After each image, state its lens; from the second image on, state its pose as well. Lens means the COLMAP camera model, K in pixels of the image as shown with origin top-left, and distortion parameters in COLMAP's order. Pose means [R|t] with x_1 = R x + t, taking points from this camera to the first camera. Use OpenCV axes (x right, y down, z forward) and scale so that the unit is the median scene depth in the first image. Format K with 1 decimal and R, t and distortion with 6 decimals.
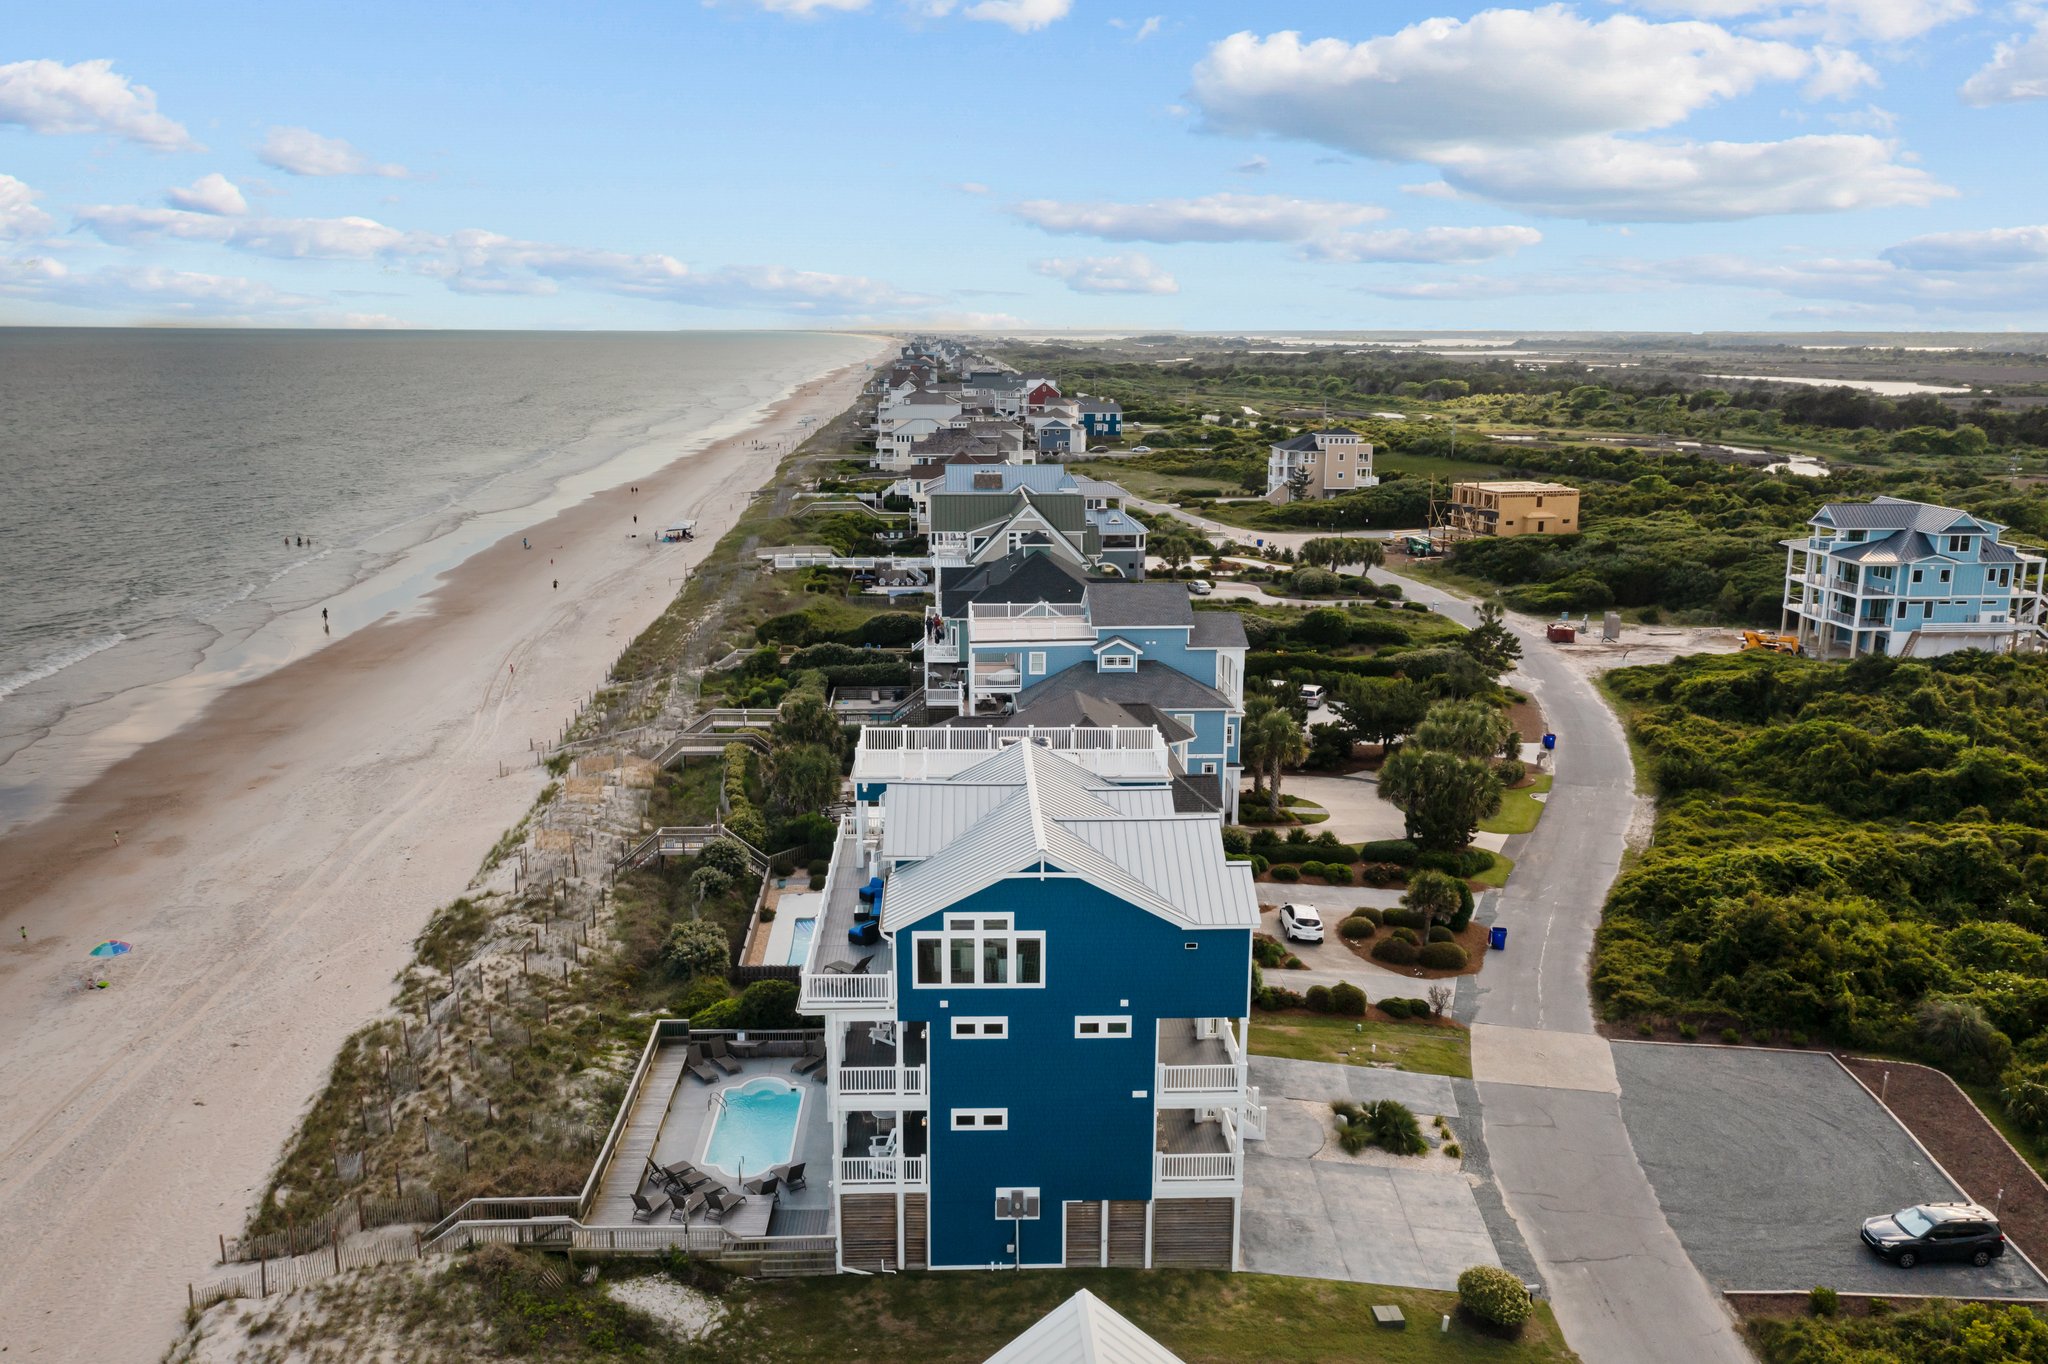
lens RADIAL K [[1670.6, 0, 1017.2], [0, 1670.6, 690.1], [0, 0, 1]] dist [0.004497, -0.003046]
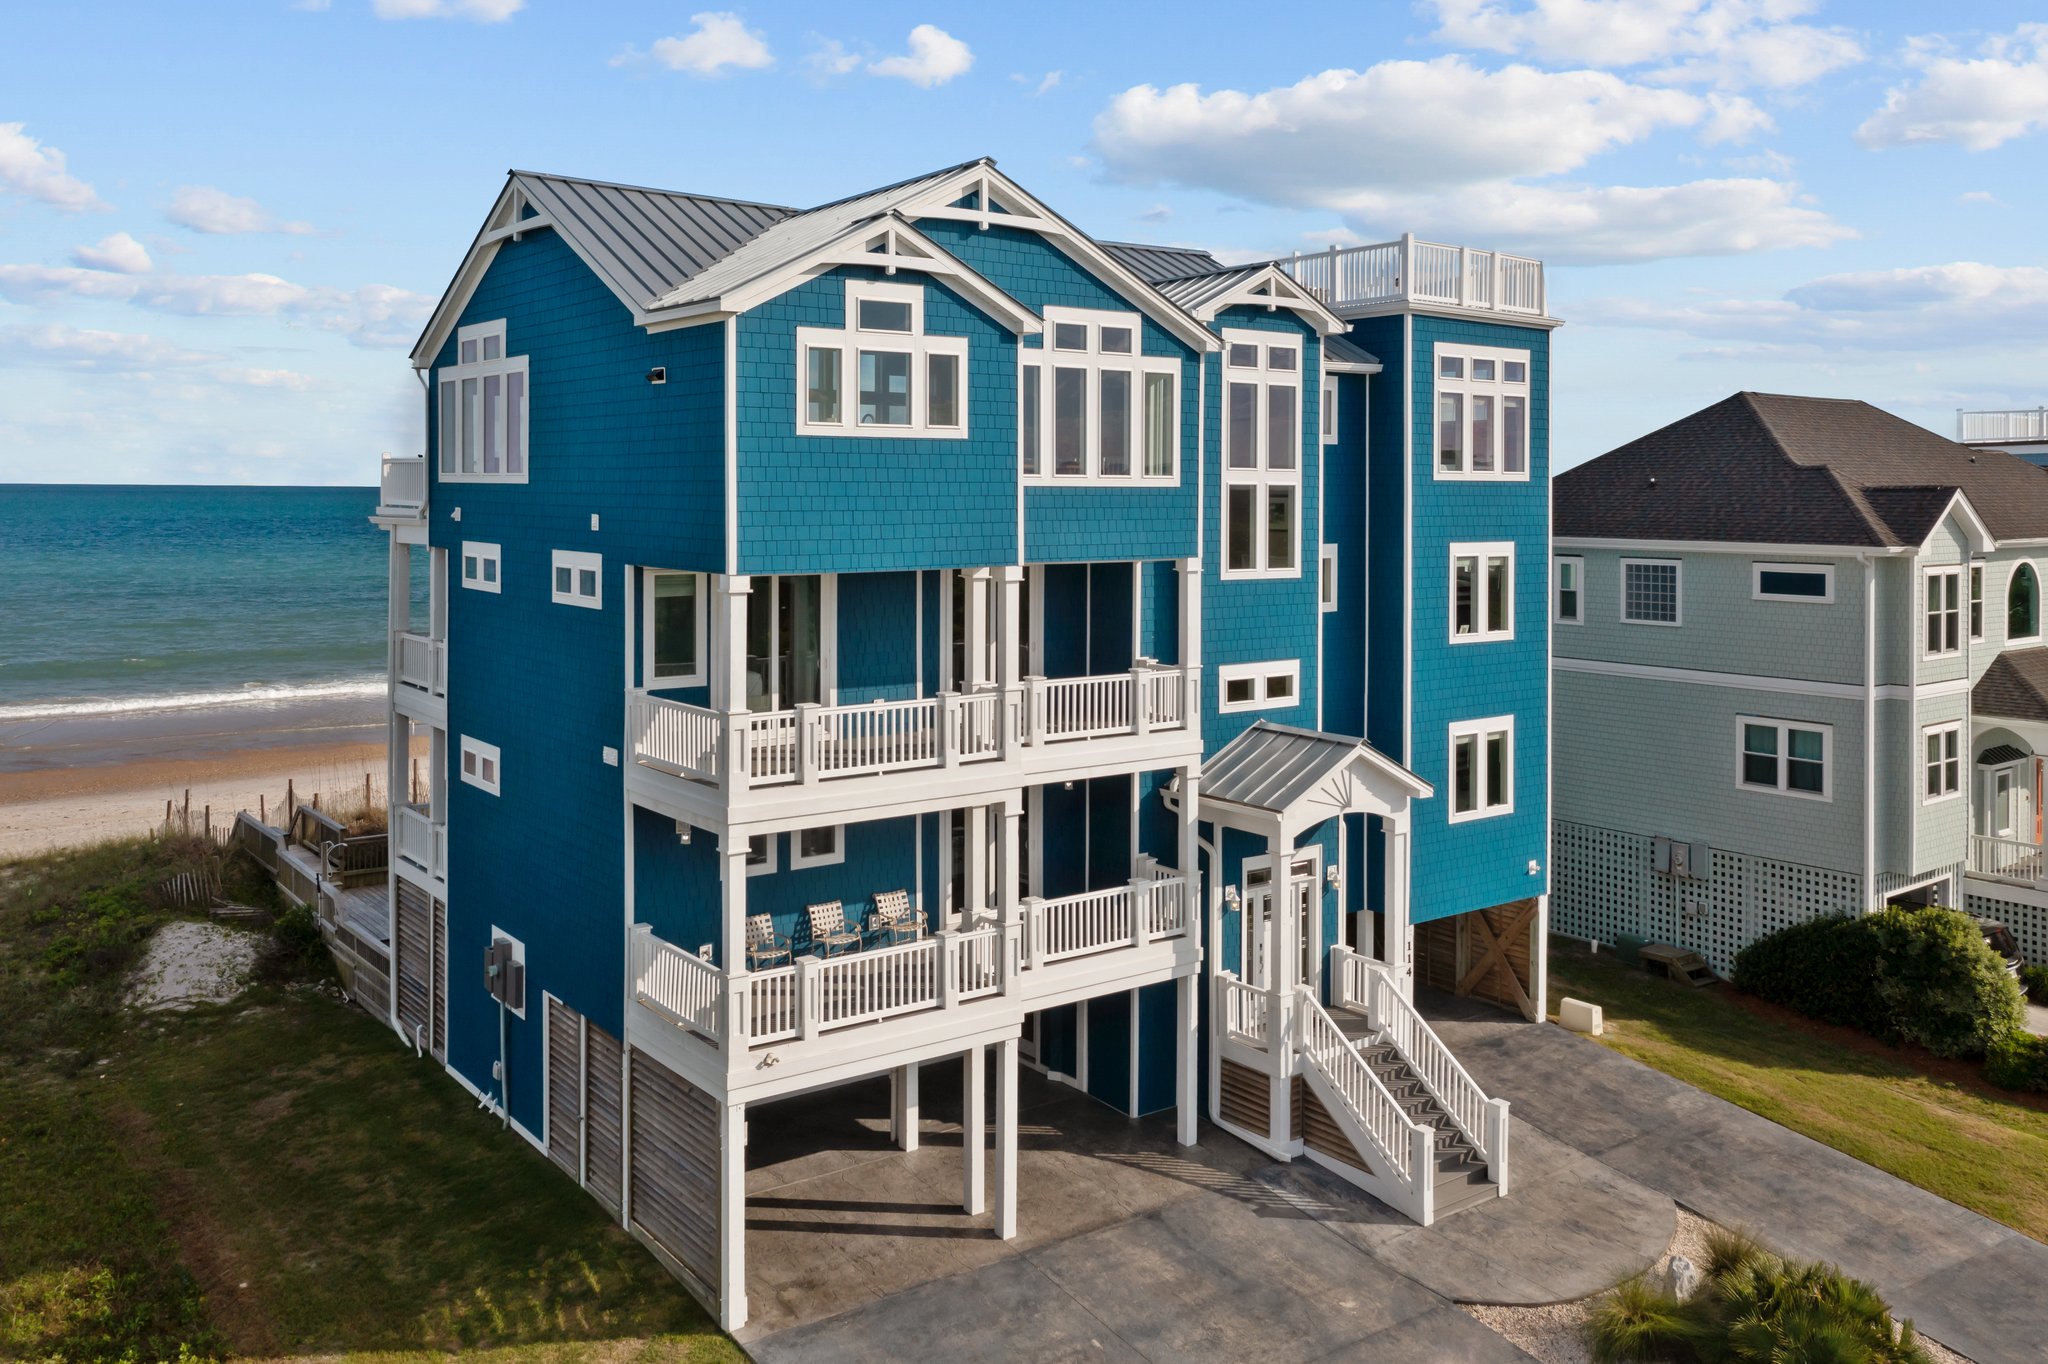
lens RADIAL K [[1666.6, 0, 1013.2], [0, 1666.6, 500.7], [0, 0, 1]] dist [-0.001298, -0.000976]
pose [[0.568060, 0.003742, -0.822978, 0.363422], [-0.177002, 0.977144, -0.117732, 0.162588], [0.803727, 0.212548, 0.555739, 0.646148]]
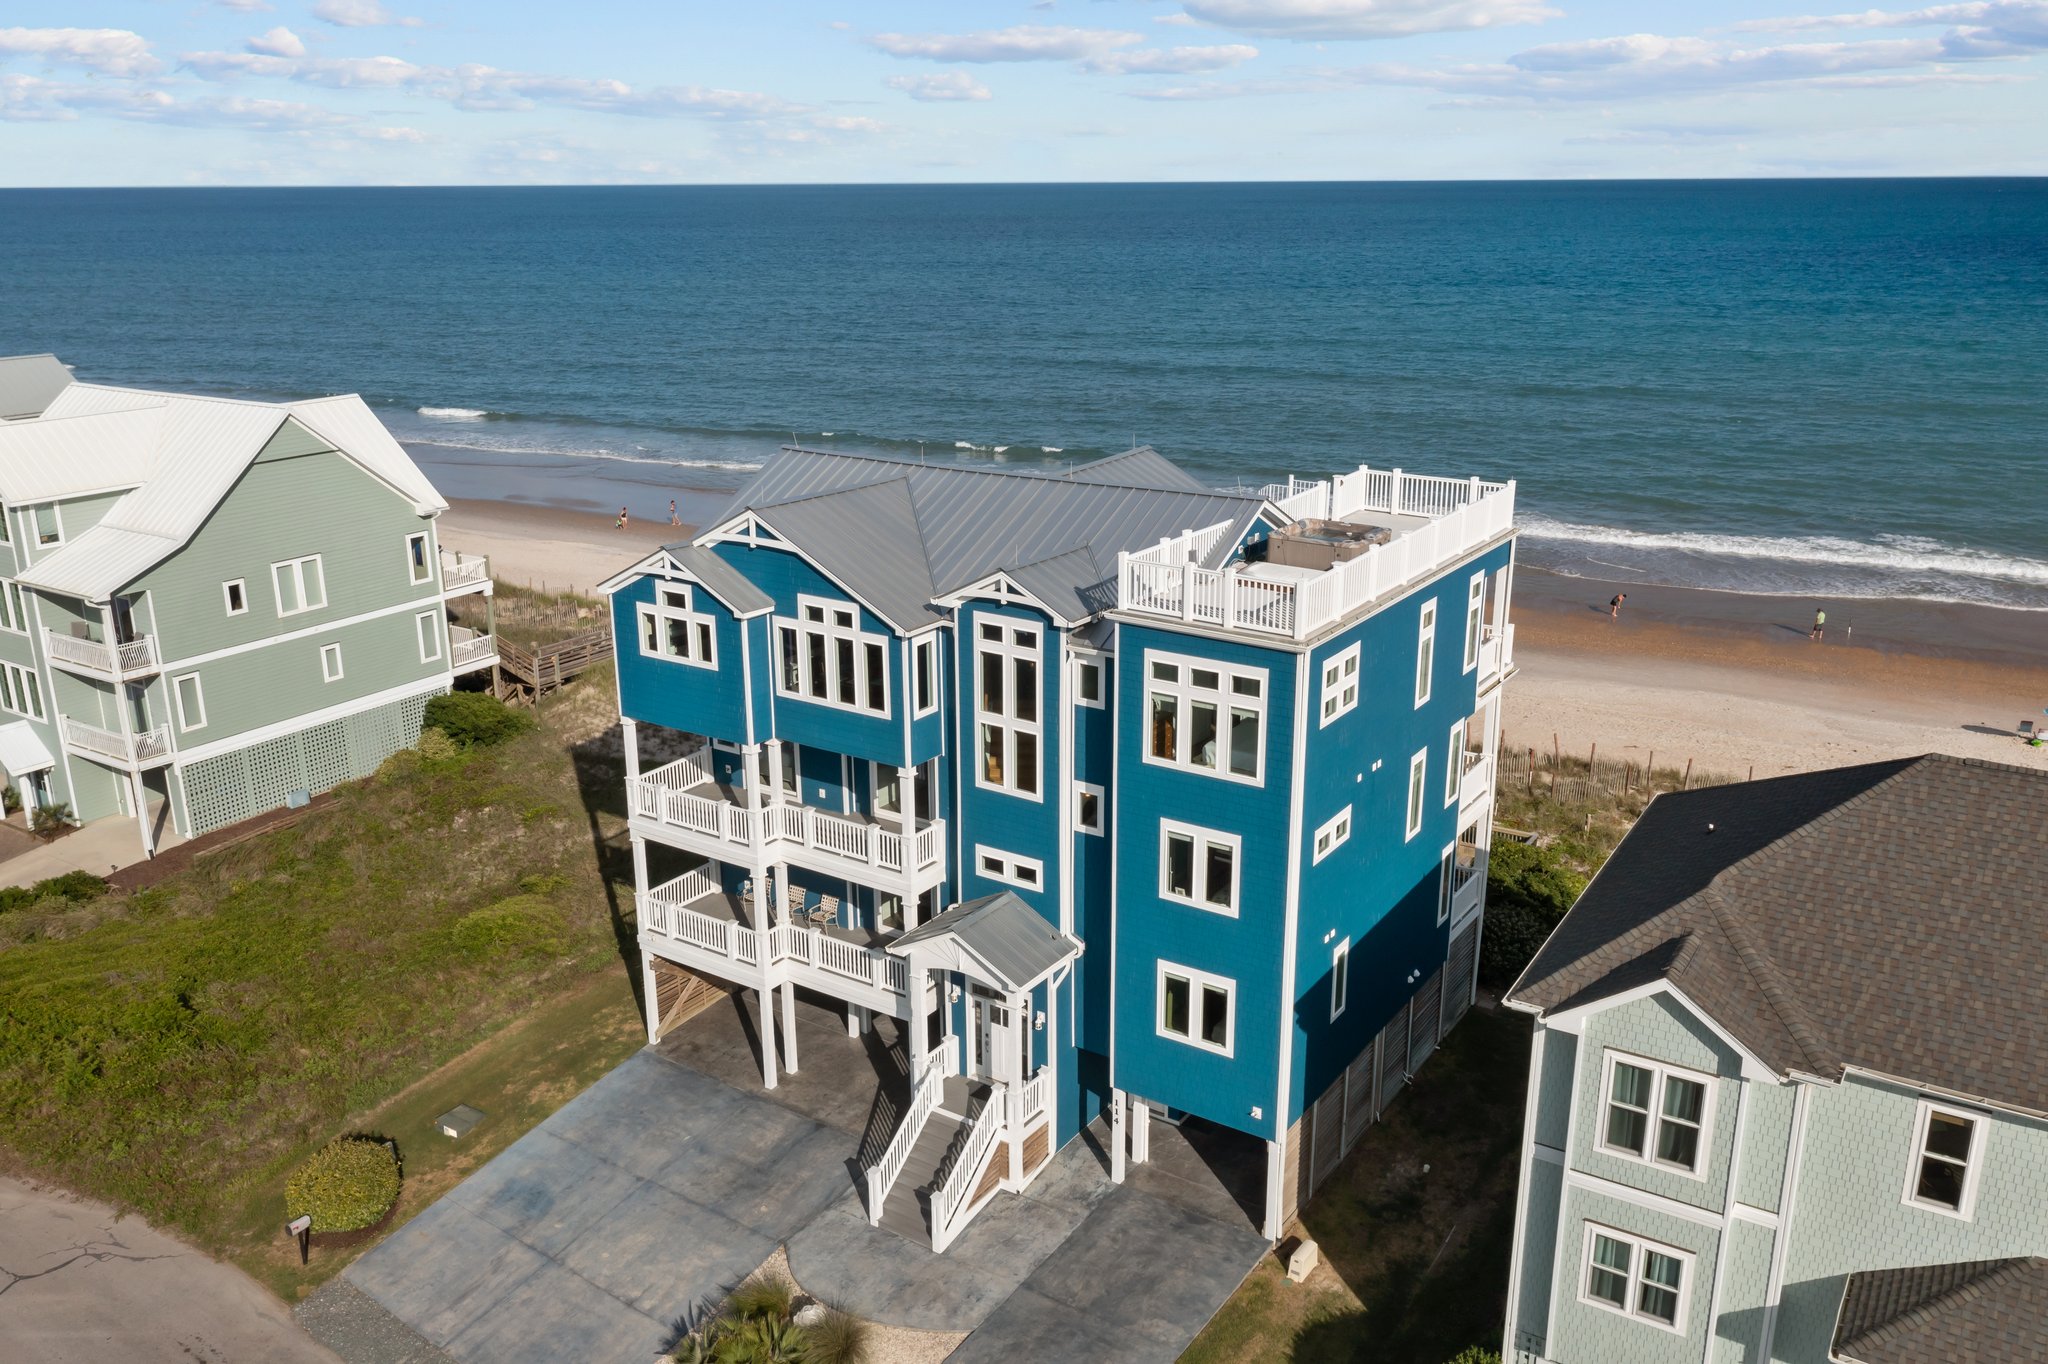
lens RADIAL K [[1630.6, 0, 1027.3], [0, 1630.6, 688.1], [0, 0, 1]] dist [-0.007793, -0.002768]
pose [[-0.582310, 0.236003, -0.777958, 0.464147], [-0.174026, 0.898569, 0.402852, -0.113107], [0.794122, 0.369969, -0.482175, 1.151639]]
